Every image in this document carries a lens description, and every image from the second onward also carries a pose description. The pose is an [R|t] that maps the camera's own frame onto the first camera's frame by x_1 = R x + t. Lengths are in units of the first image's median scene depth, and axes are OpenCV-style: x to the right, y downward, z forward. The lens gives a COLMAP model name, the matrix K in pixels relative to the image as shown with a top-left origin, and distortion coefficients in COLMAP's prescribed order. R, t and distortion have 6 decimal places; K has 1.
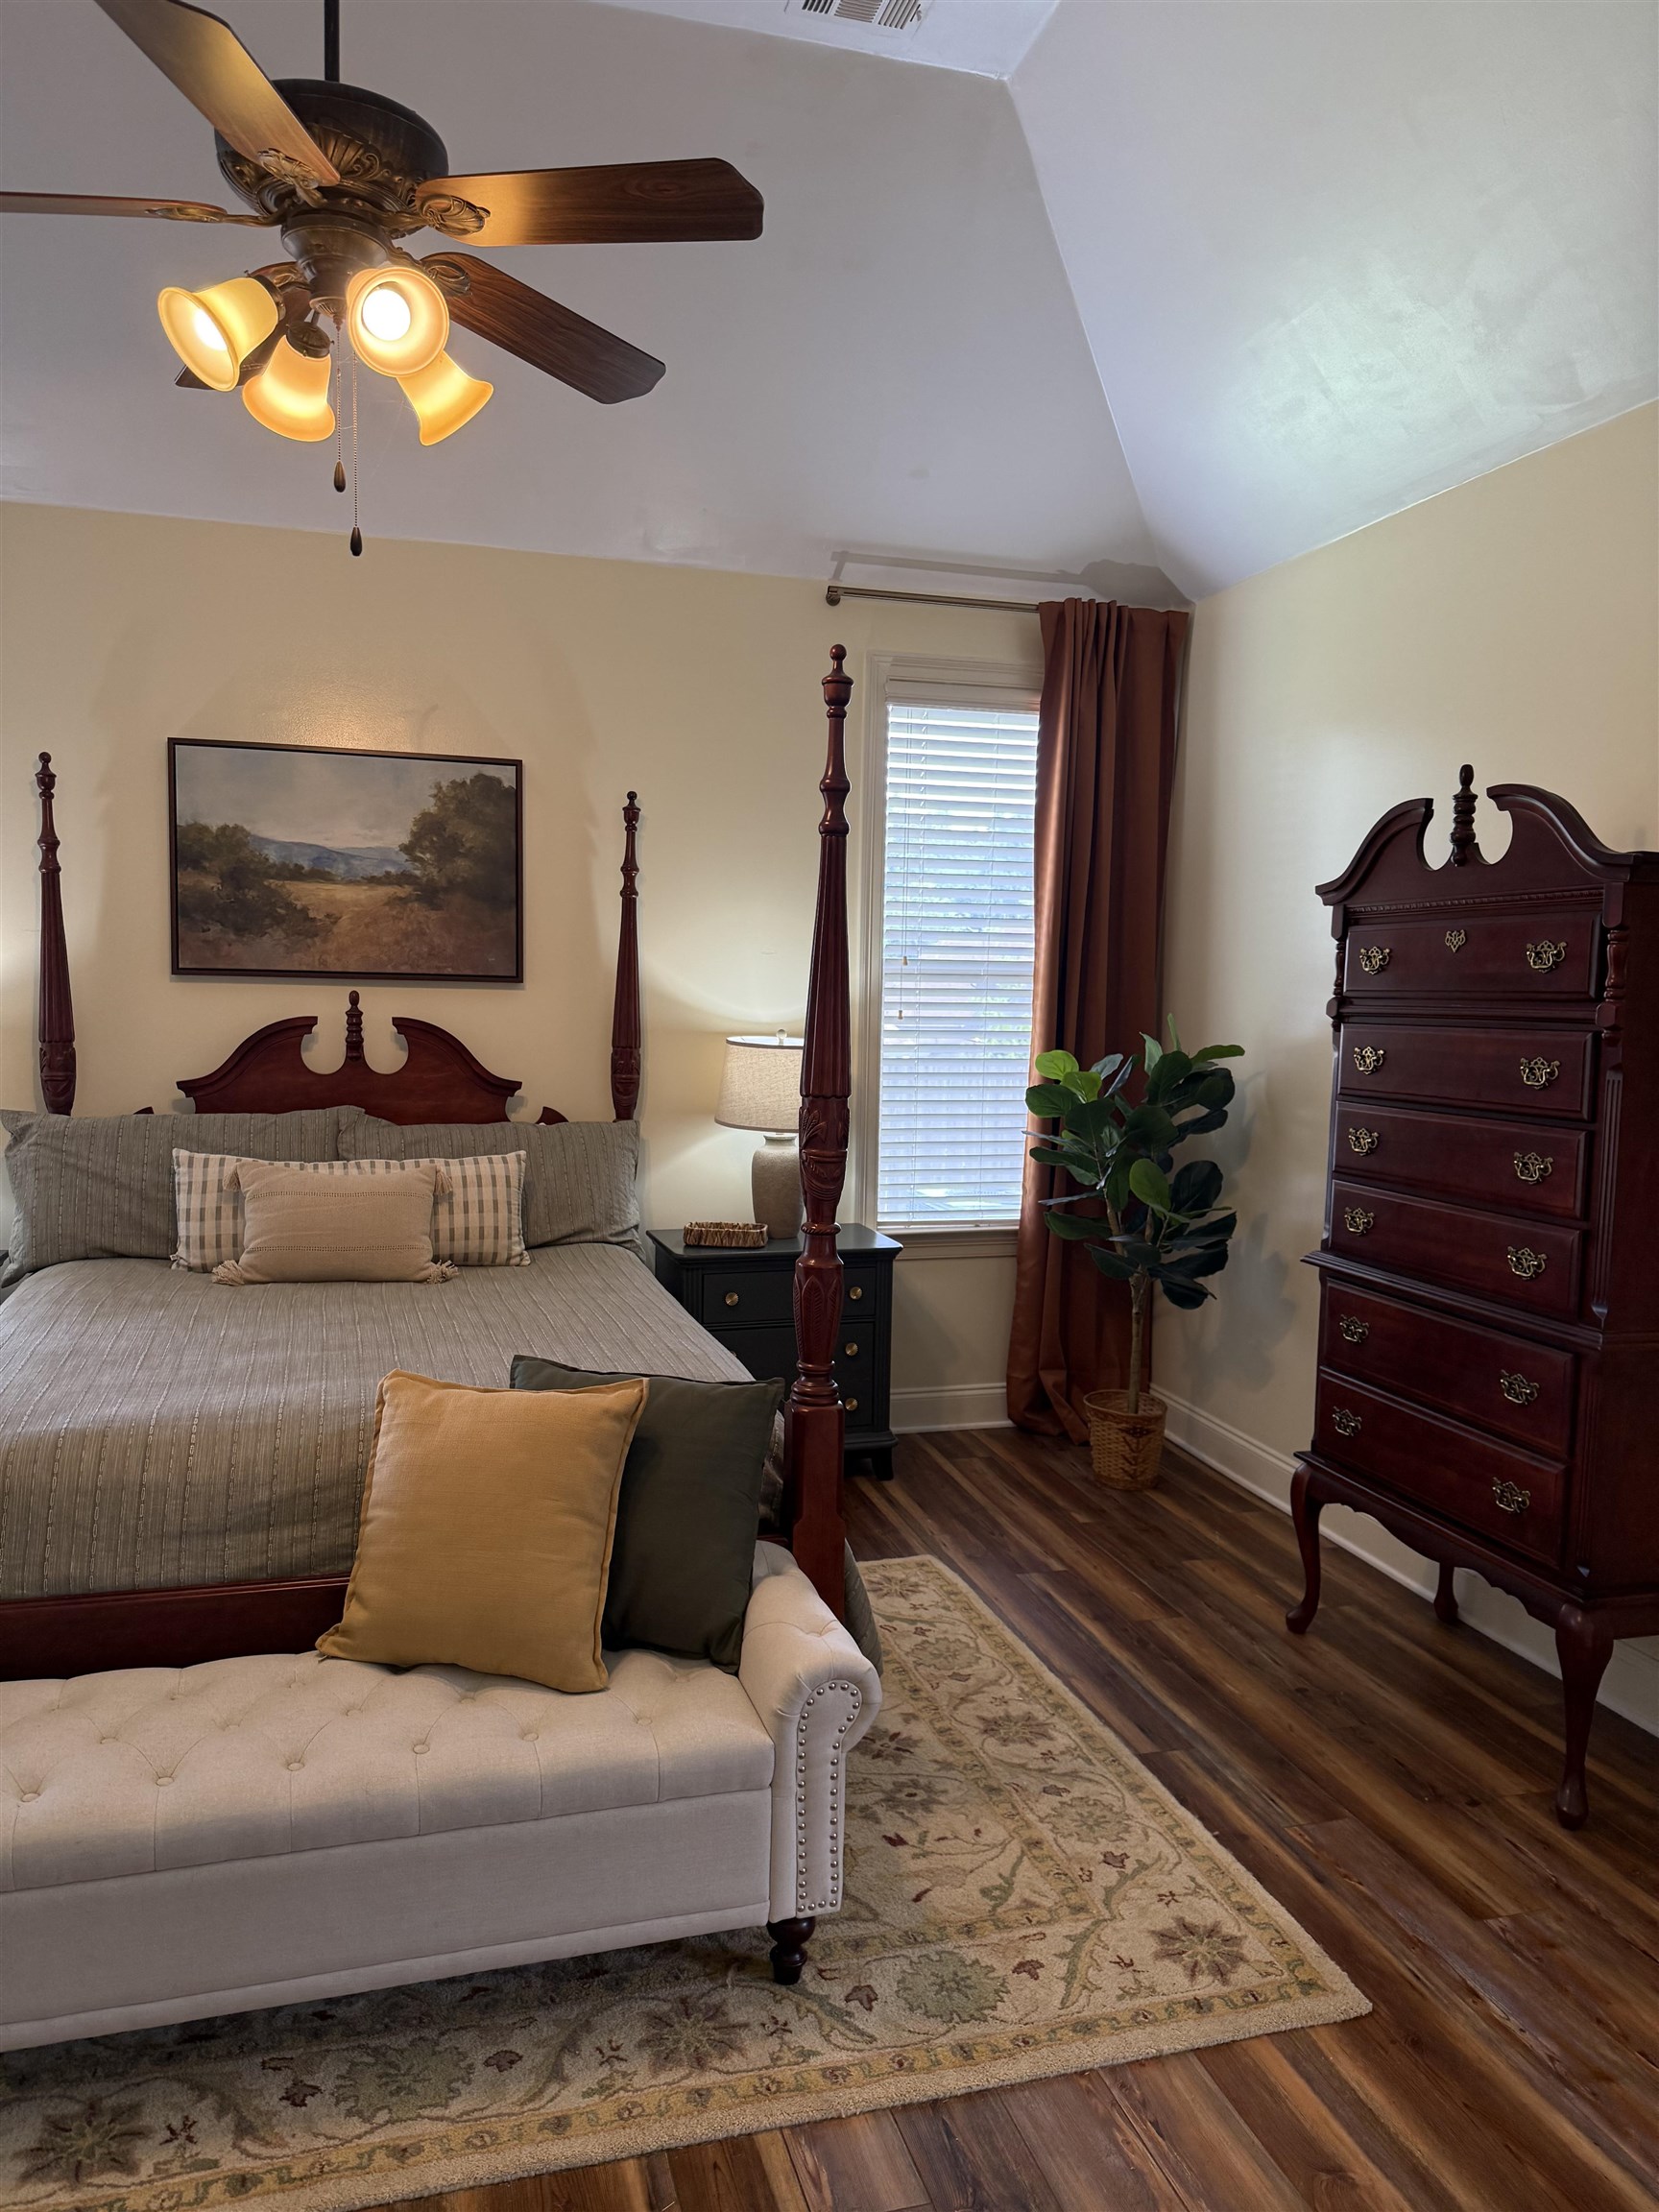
lens RADIAL K [[1544.2, 0, 829.5], [0, 1544.2, 1106.0], [0, 0, 1]] dist [0.151053, -0.268407]
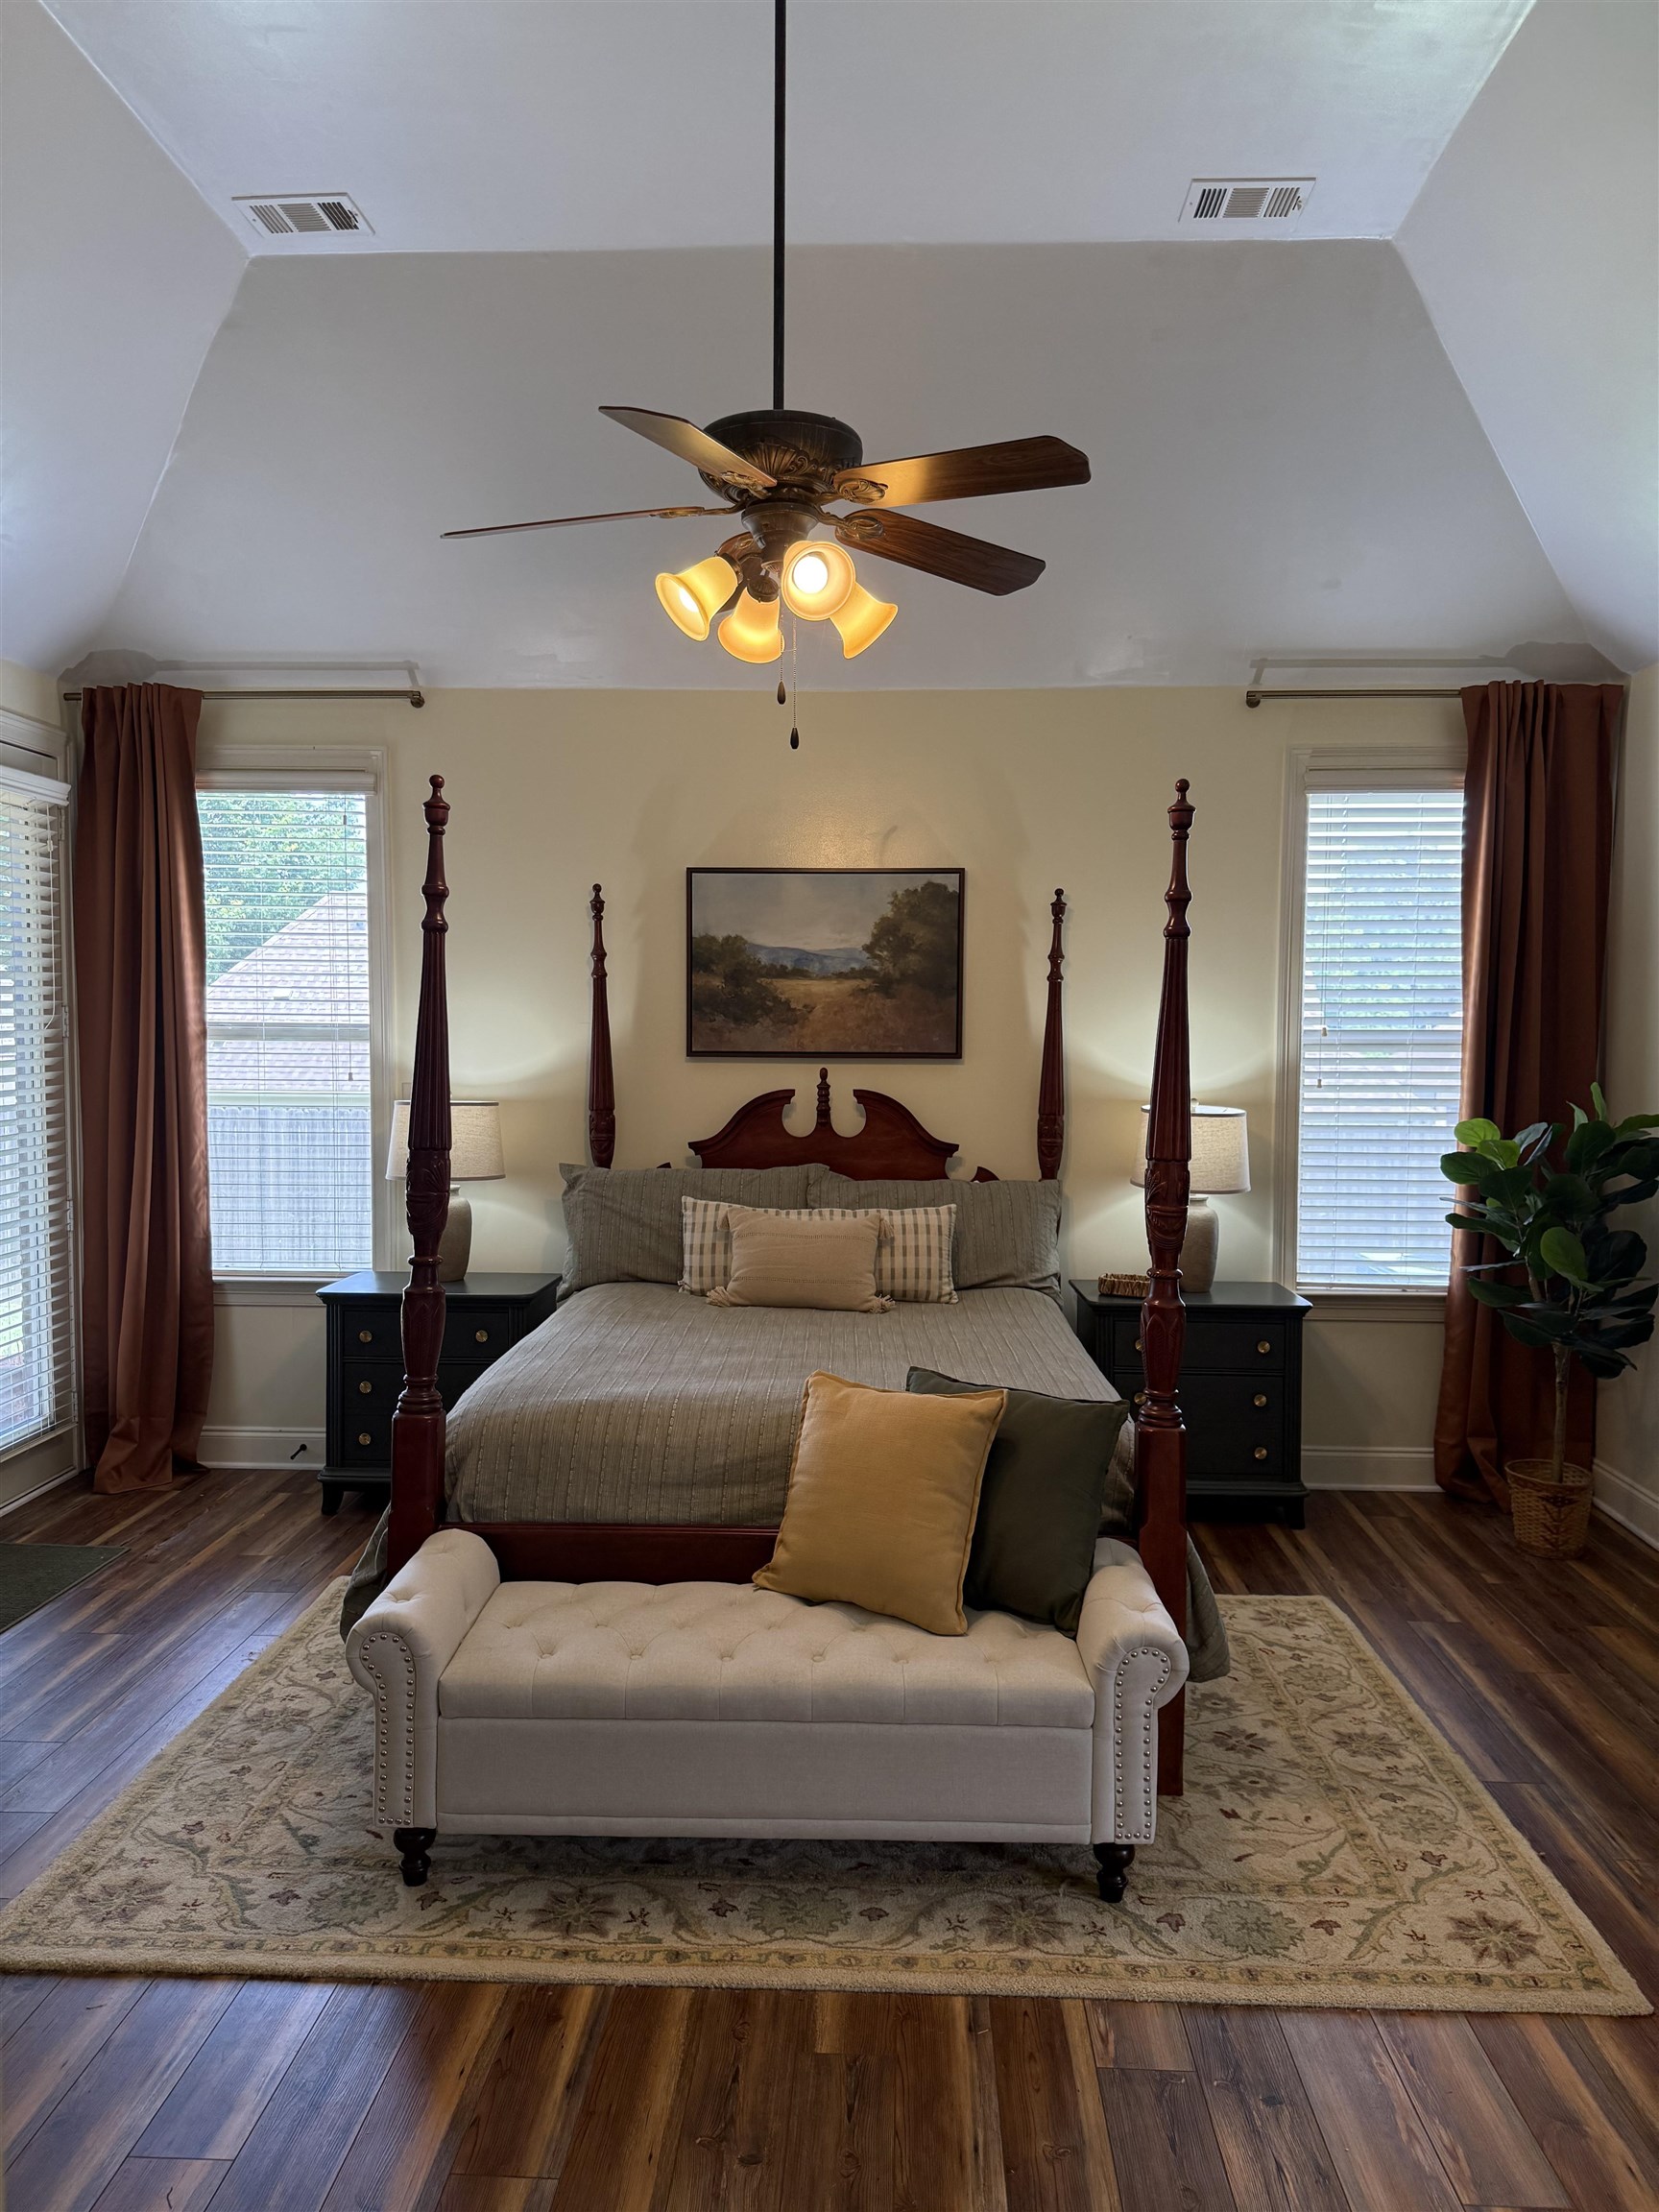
lens RADIAL K [[1520.4, 0, 840.5], [0, 1520.4, 1101.5], [0, 0, 1]] dist [0.180322, -0.308581]
pose [[0.950444, -0.000197, -0.310895, 0.082331], [-0.013436, 0.999039, -0.041709, 0.000859], [0.310605, 0.043819, 0.949529, -0.121071]]
